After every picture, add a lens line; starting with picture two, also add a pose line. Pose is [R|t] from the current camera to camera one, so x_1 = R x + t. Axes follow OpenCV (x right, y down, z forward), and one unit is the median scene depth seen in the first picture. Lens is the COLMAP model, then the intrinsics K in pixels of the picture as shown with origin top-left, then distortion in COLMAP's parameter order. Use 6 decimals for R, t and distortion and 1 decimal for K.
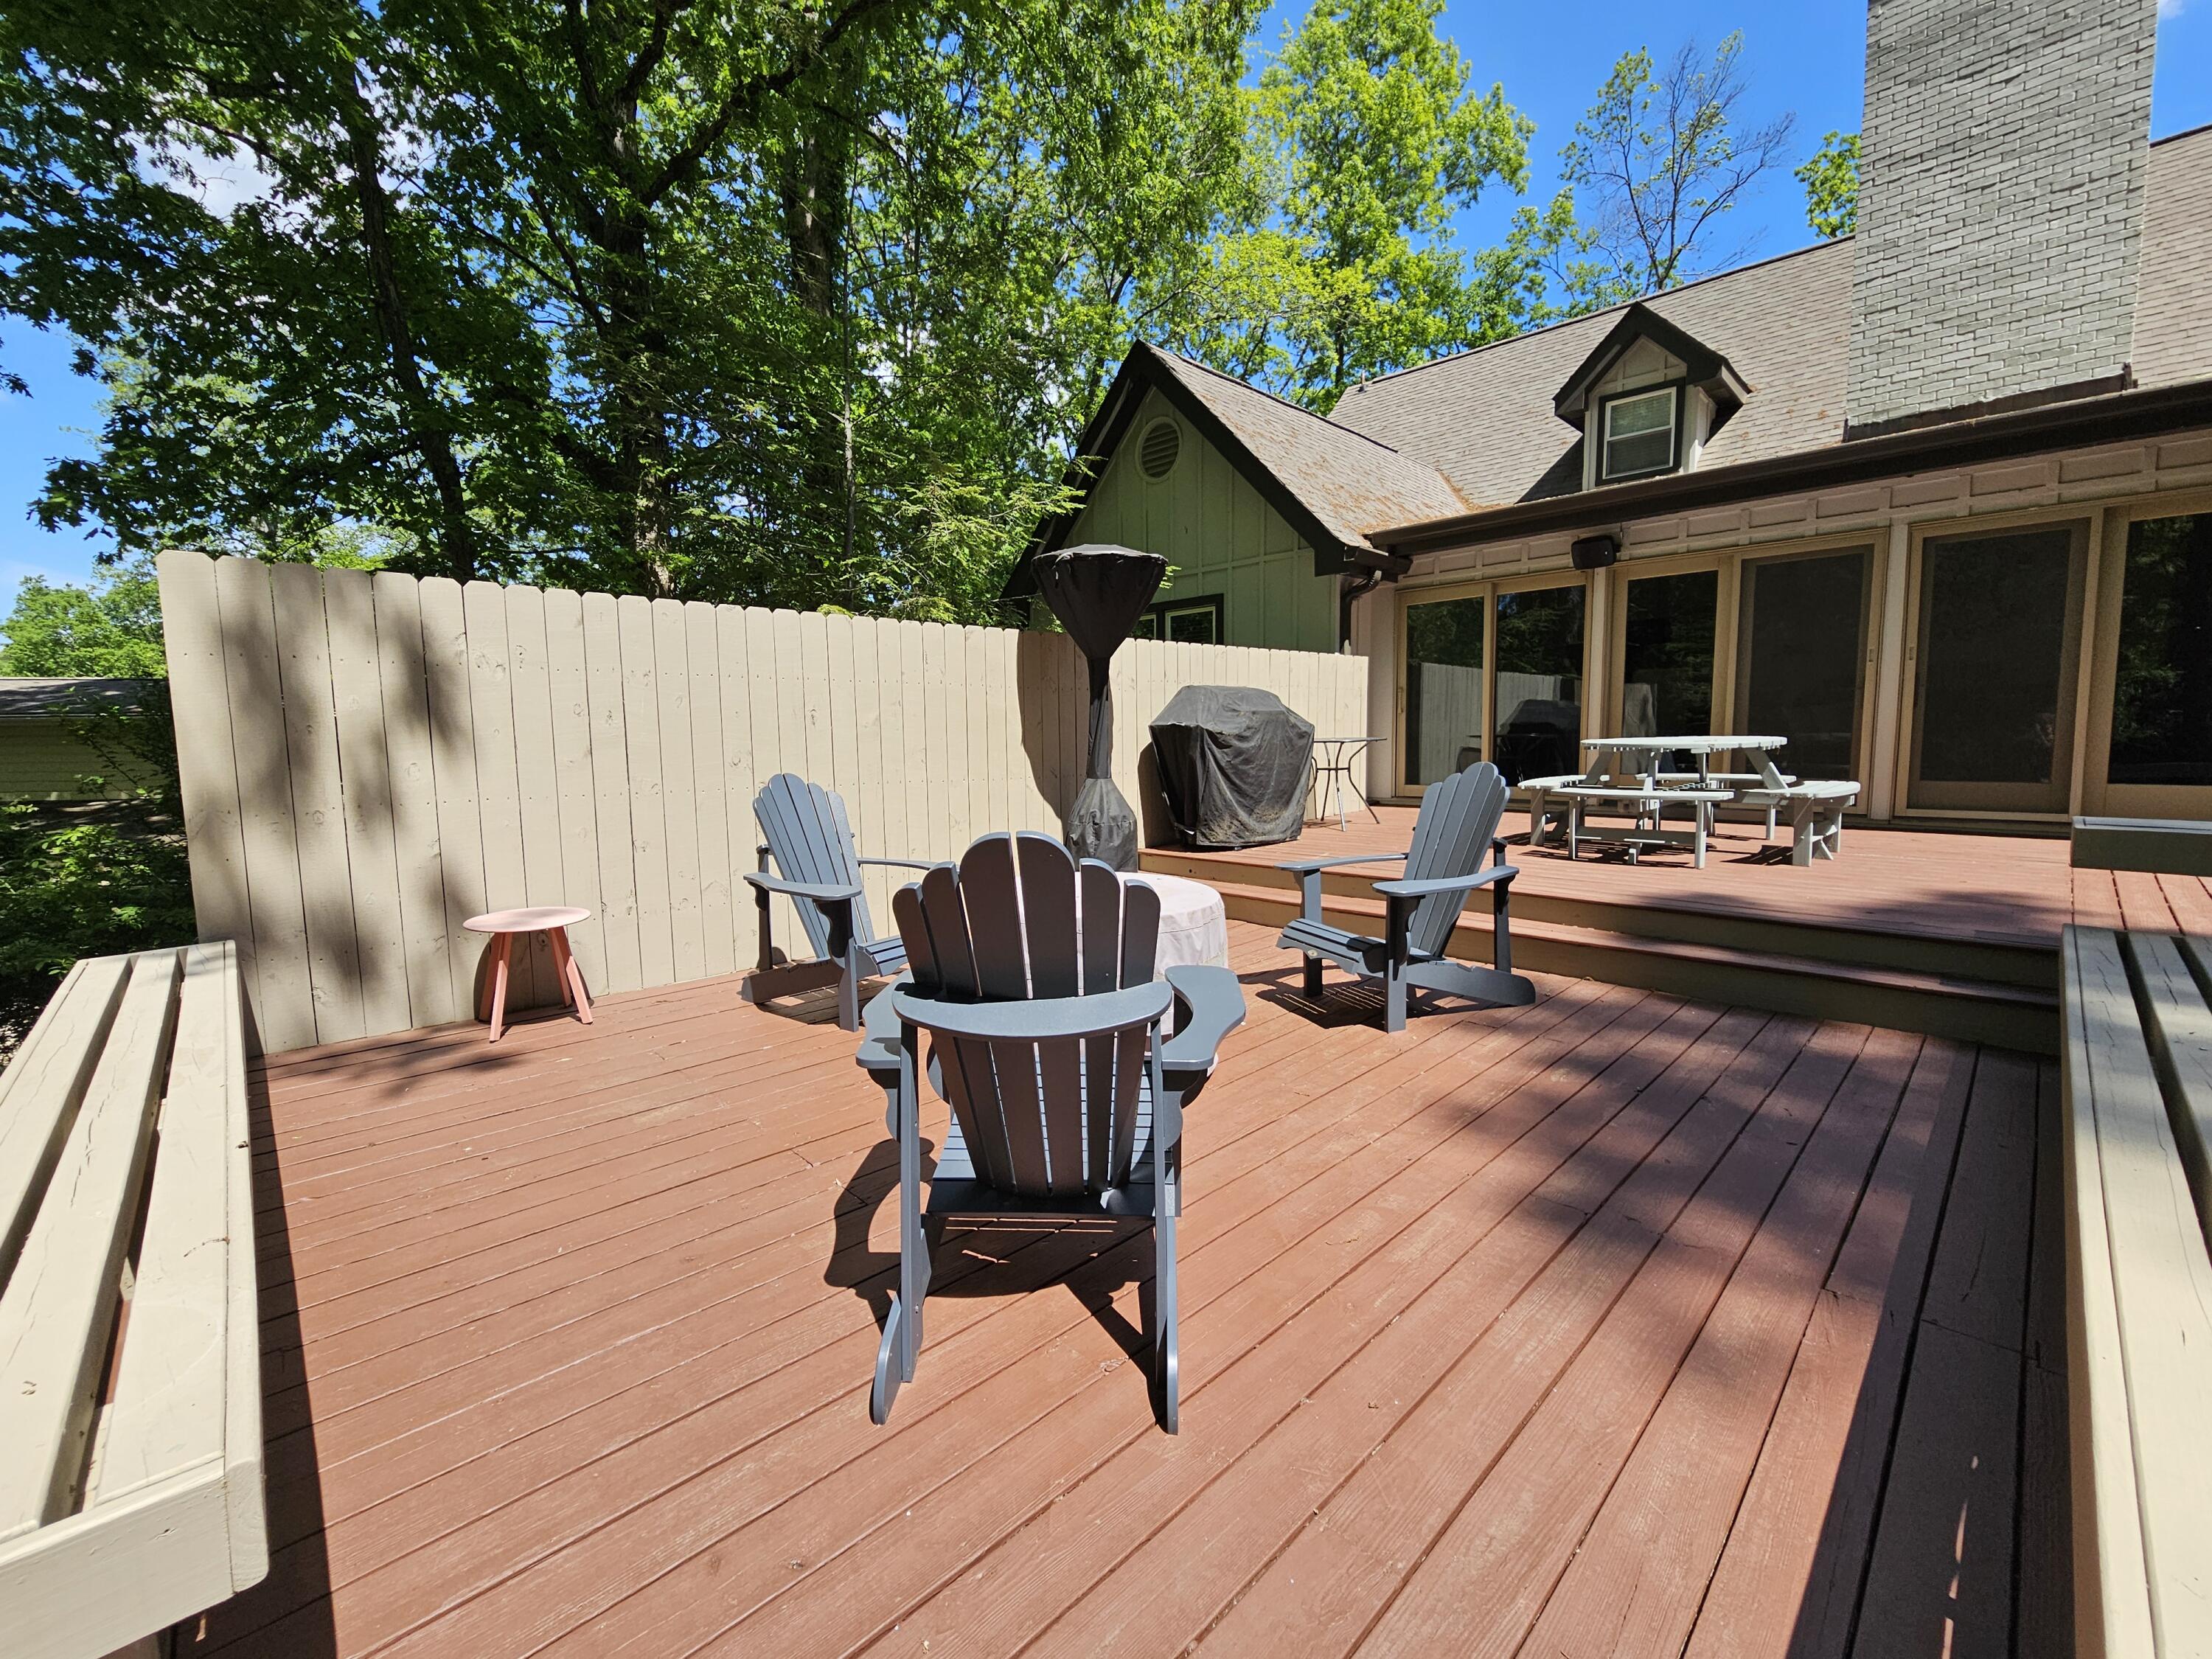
lens RADIAL K [[901.5, 0, 1106.0], [0, 901.5, 829.5], [0, 0, 1]] dist [-0.006762, -0.000237]
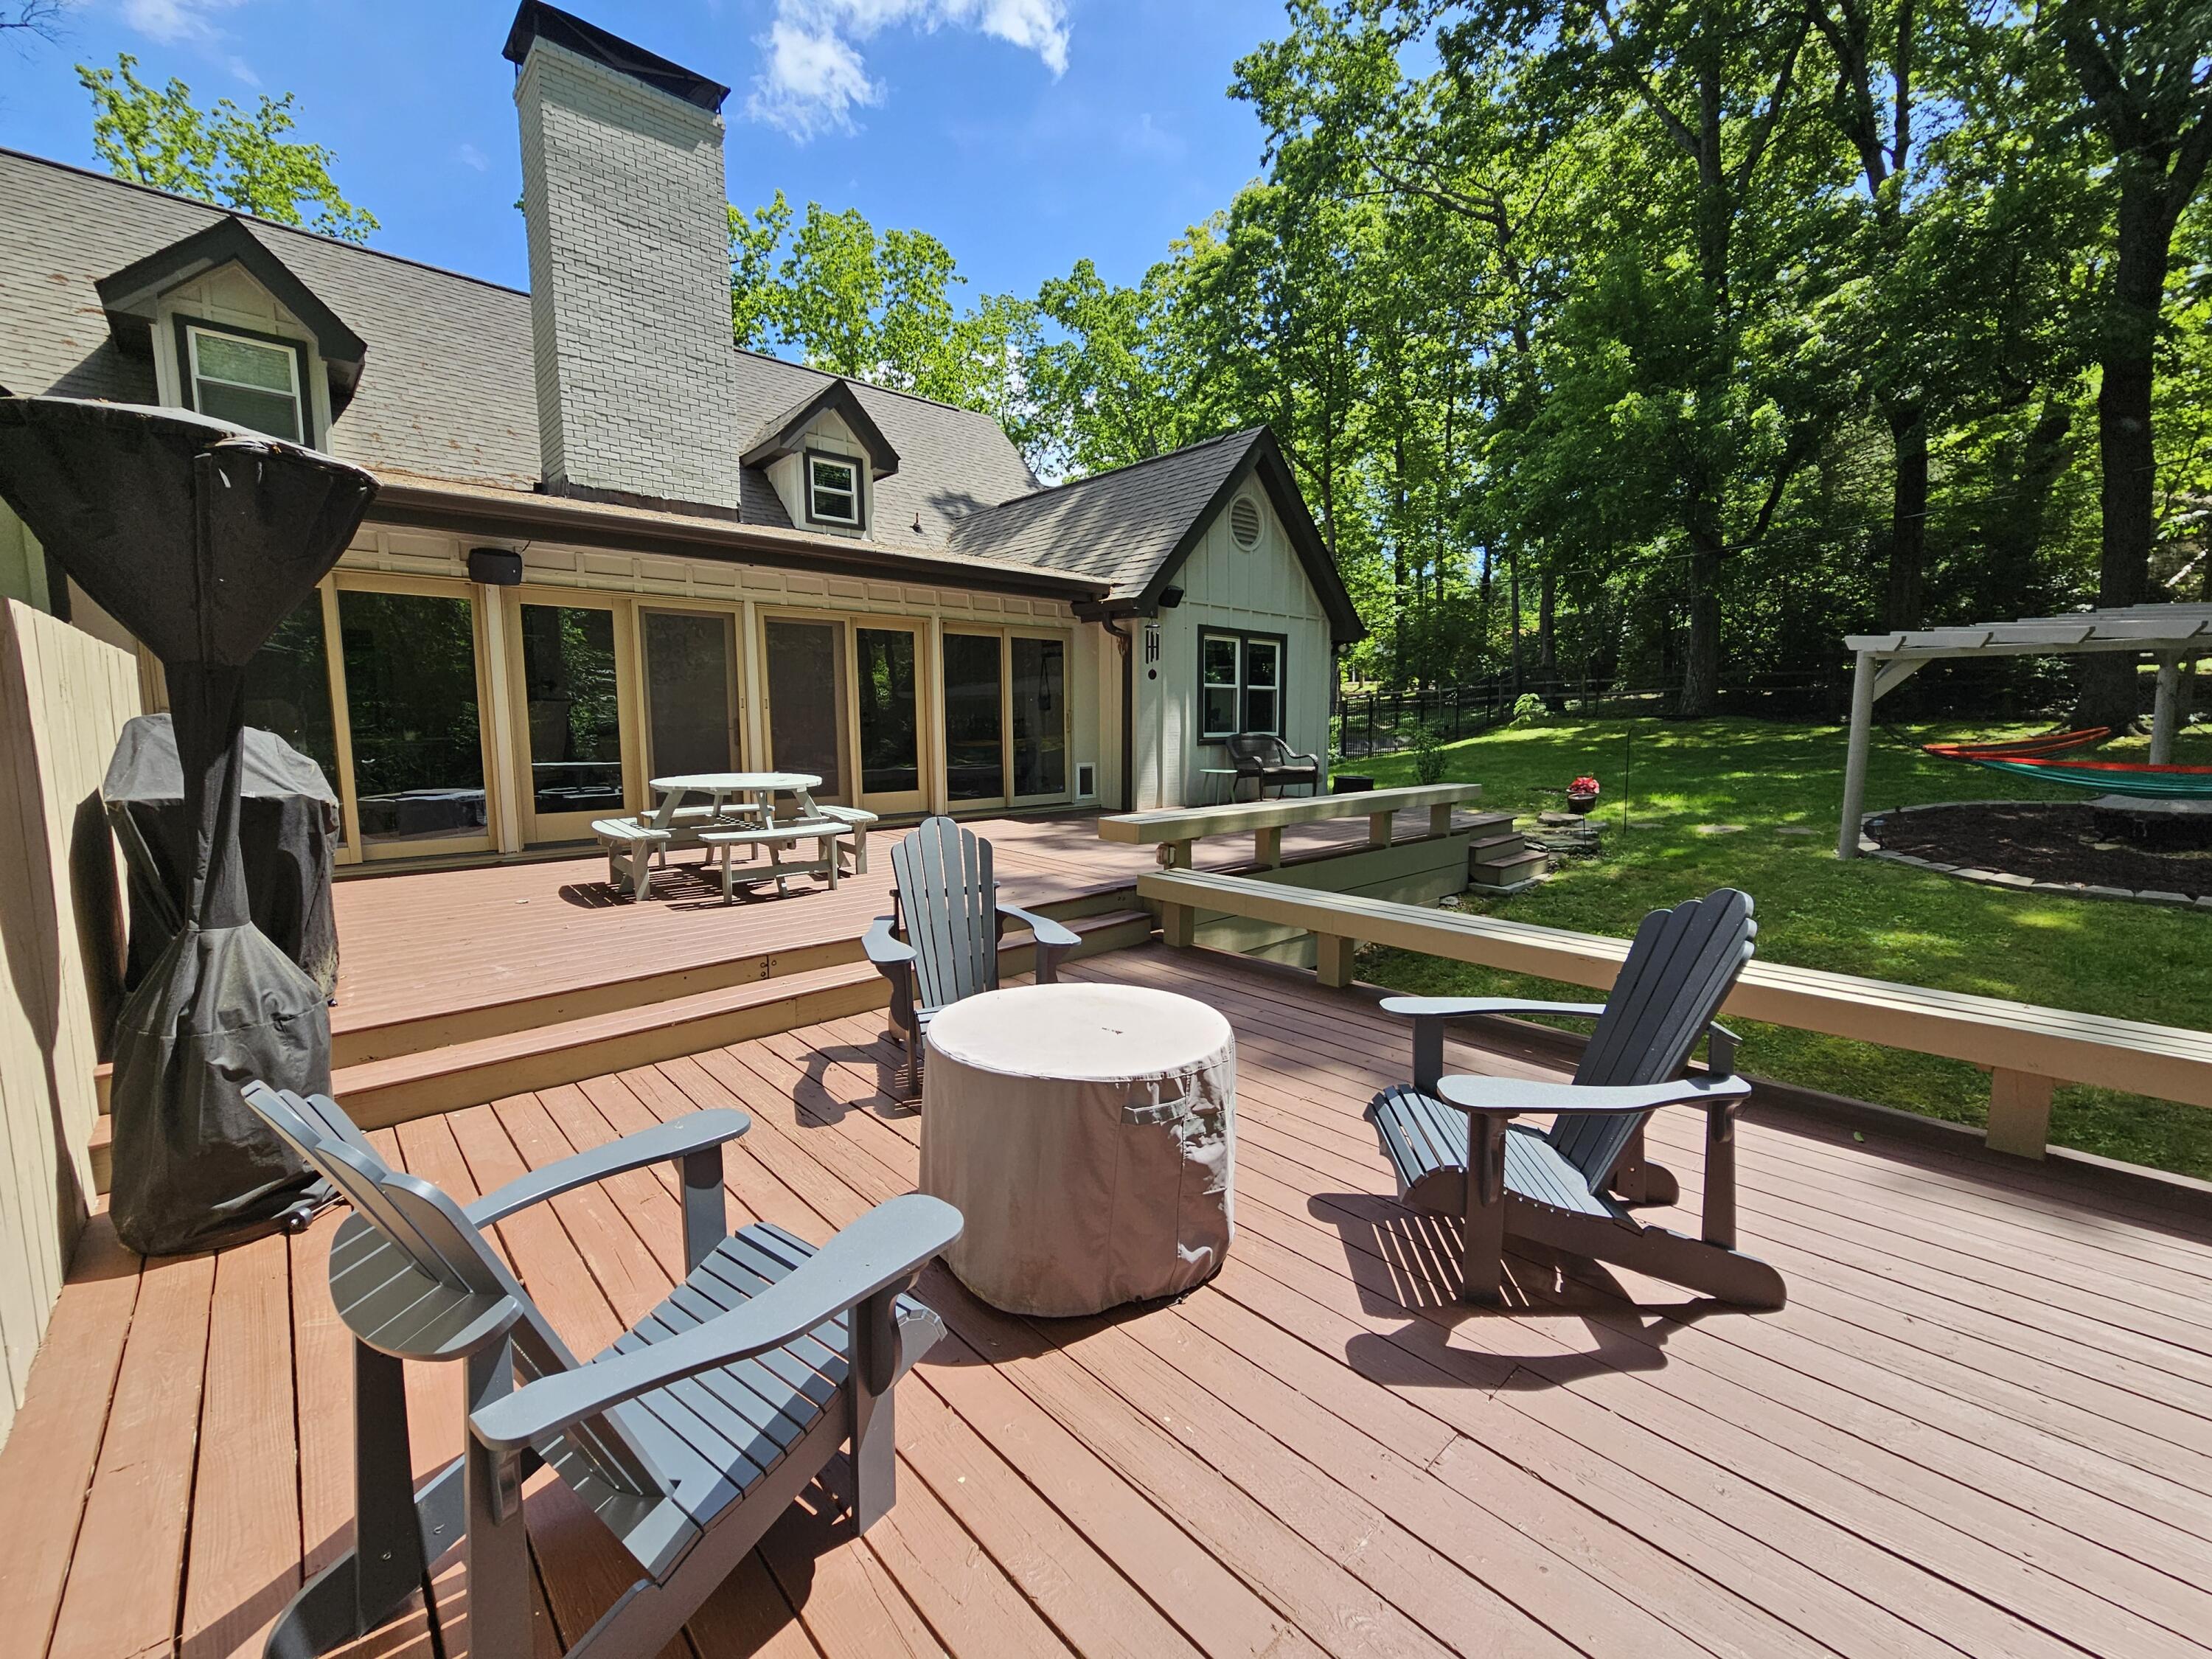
lens RADIAL K [[901.5, 0, 1106.0], [0, 901.5, 829.5], [0, 0, 1]] dist [-0.006762, -0.000237]
pose [[0.022314, -0.103432, 0.994386, -0.324277], [0.108685, 0.988990, 0.100432, -0.073692], [-0.993826, 0.105833, 0.033310, 0.384377]]
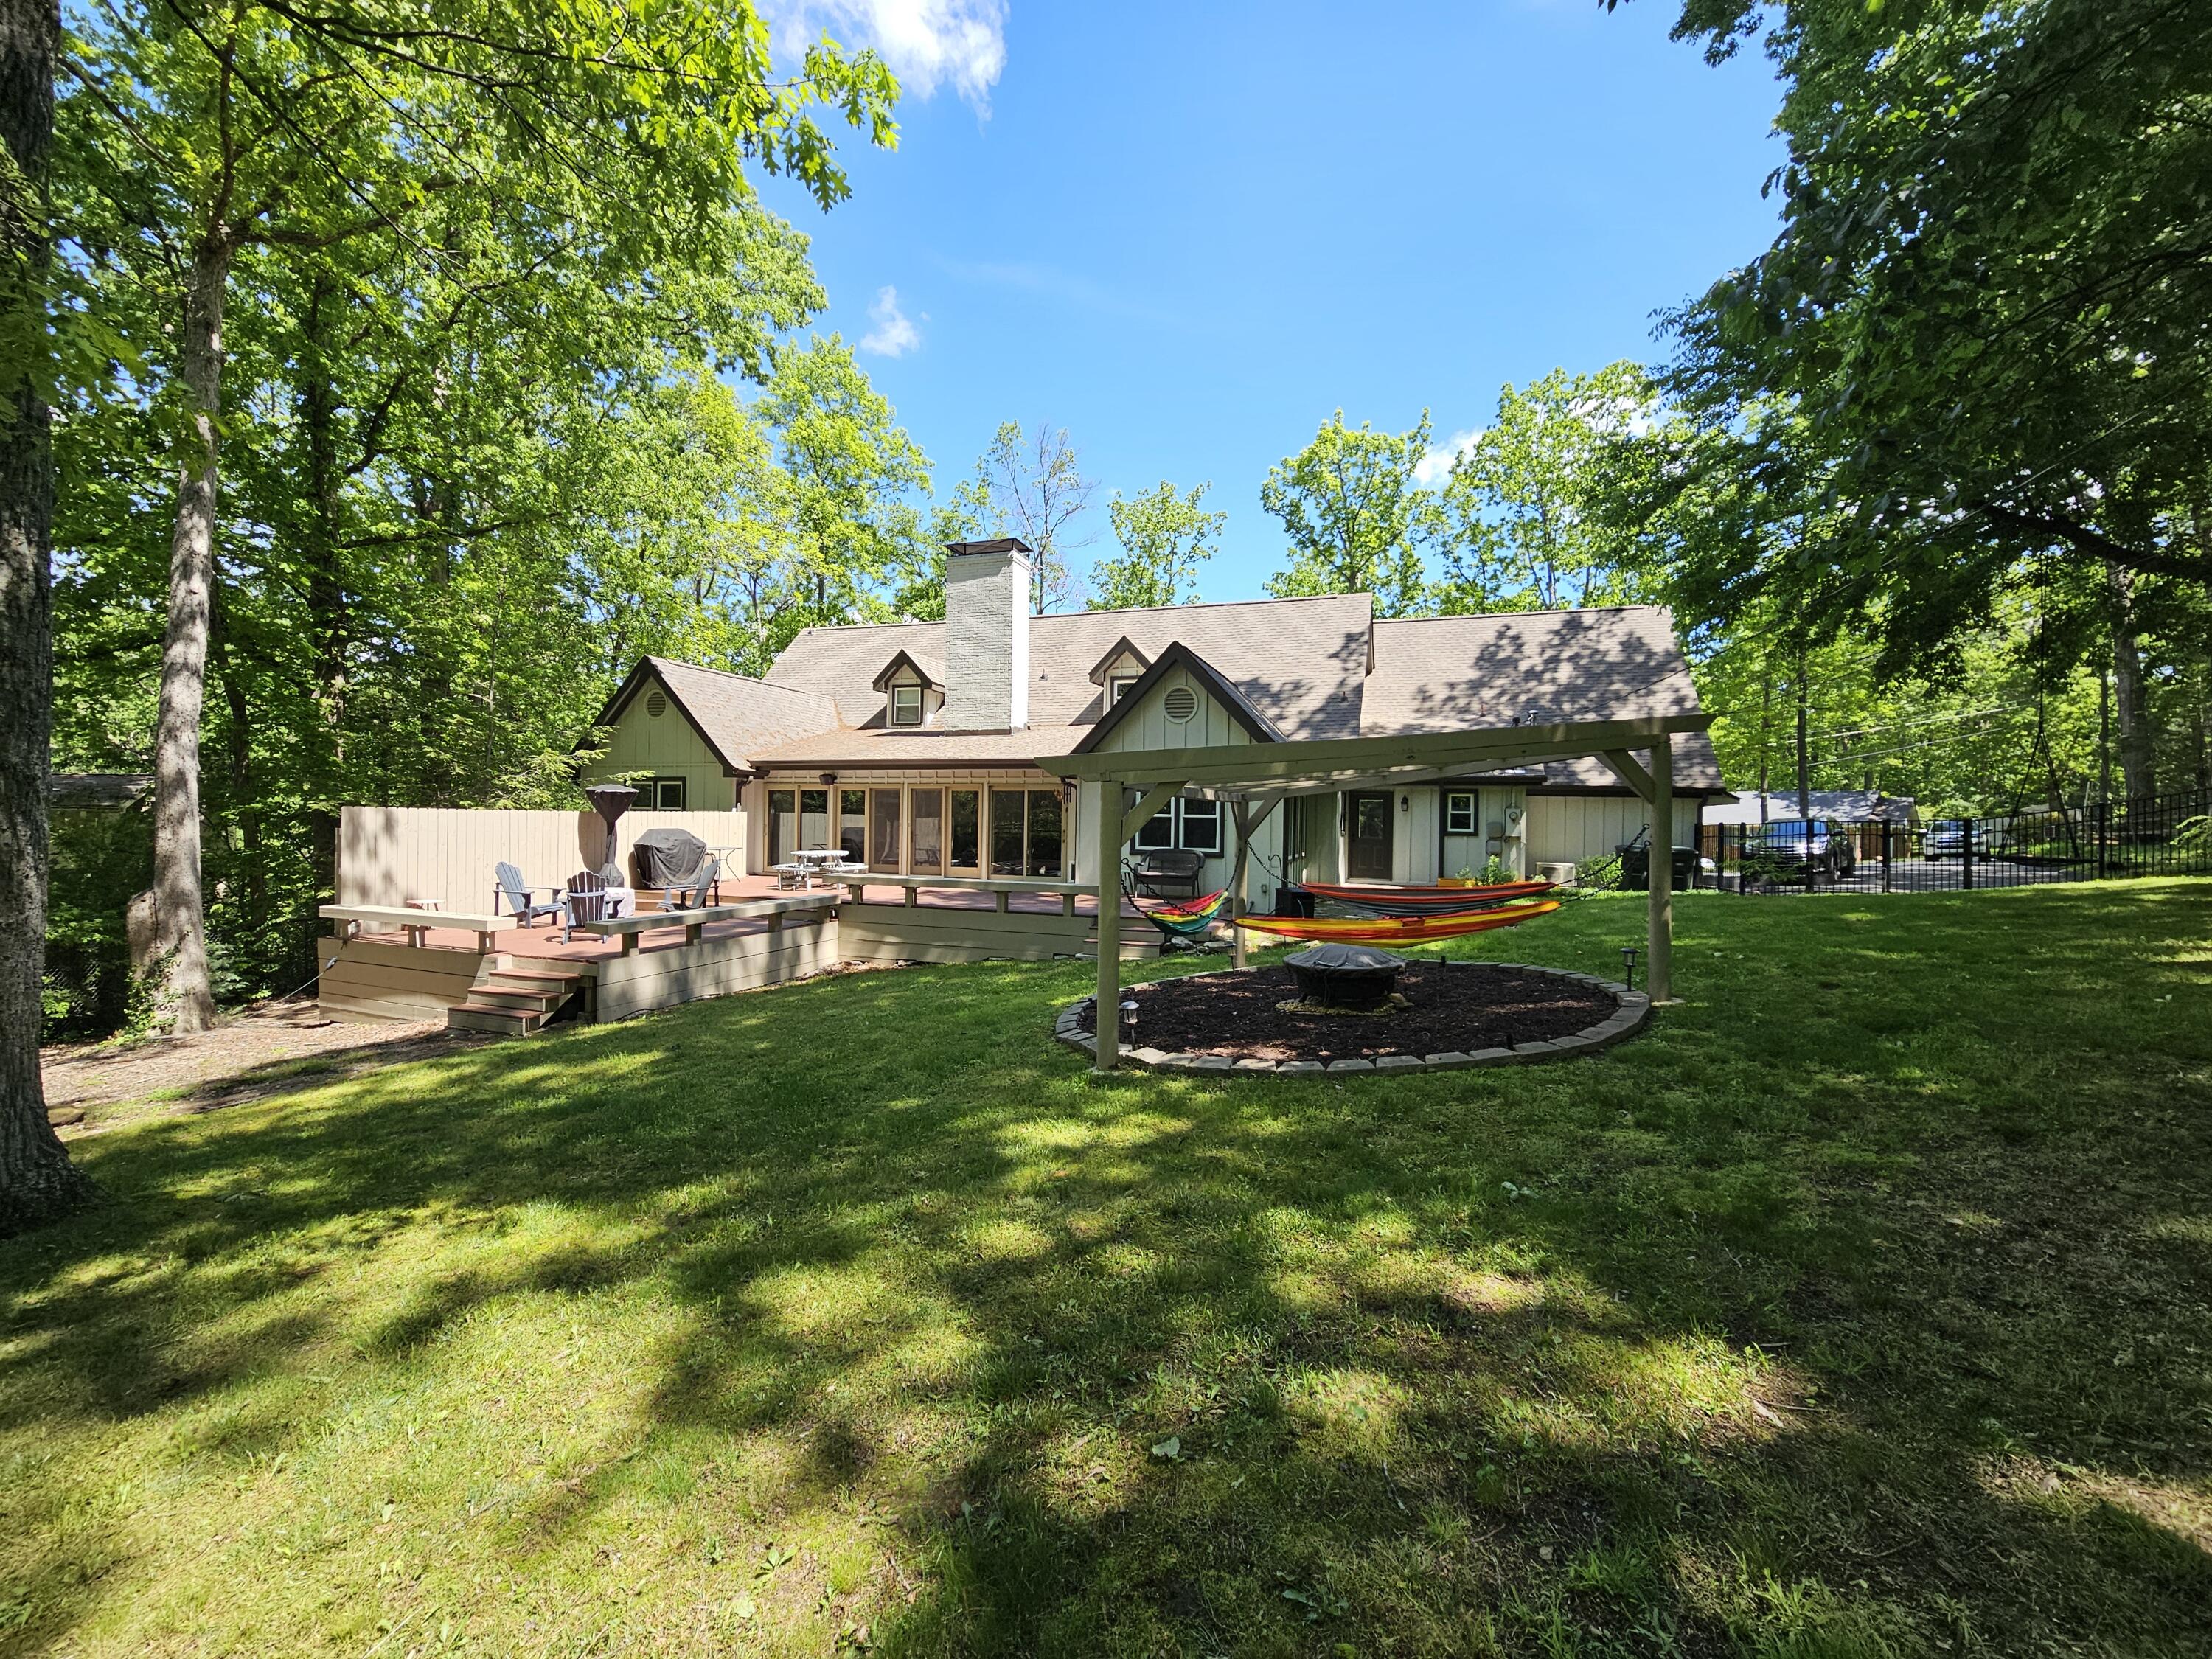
lens RADIAL K [[901.9, 0, 1095.1], [0, 901.9, 829.5], [0, 0, 1]] dist [0.032054, -0.000035]
pose [[0.900741, 0.022870, 0.433754, 0.091996], [0.017839, 0.995823, -0.089549, 0.089657], [-0.433990, 0.088398, 0.896570, -1.676261]]
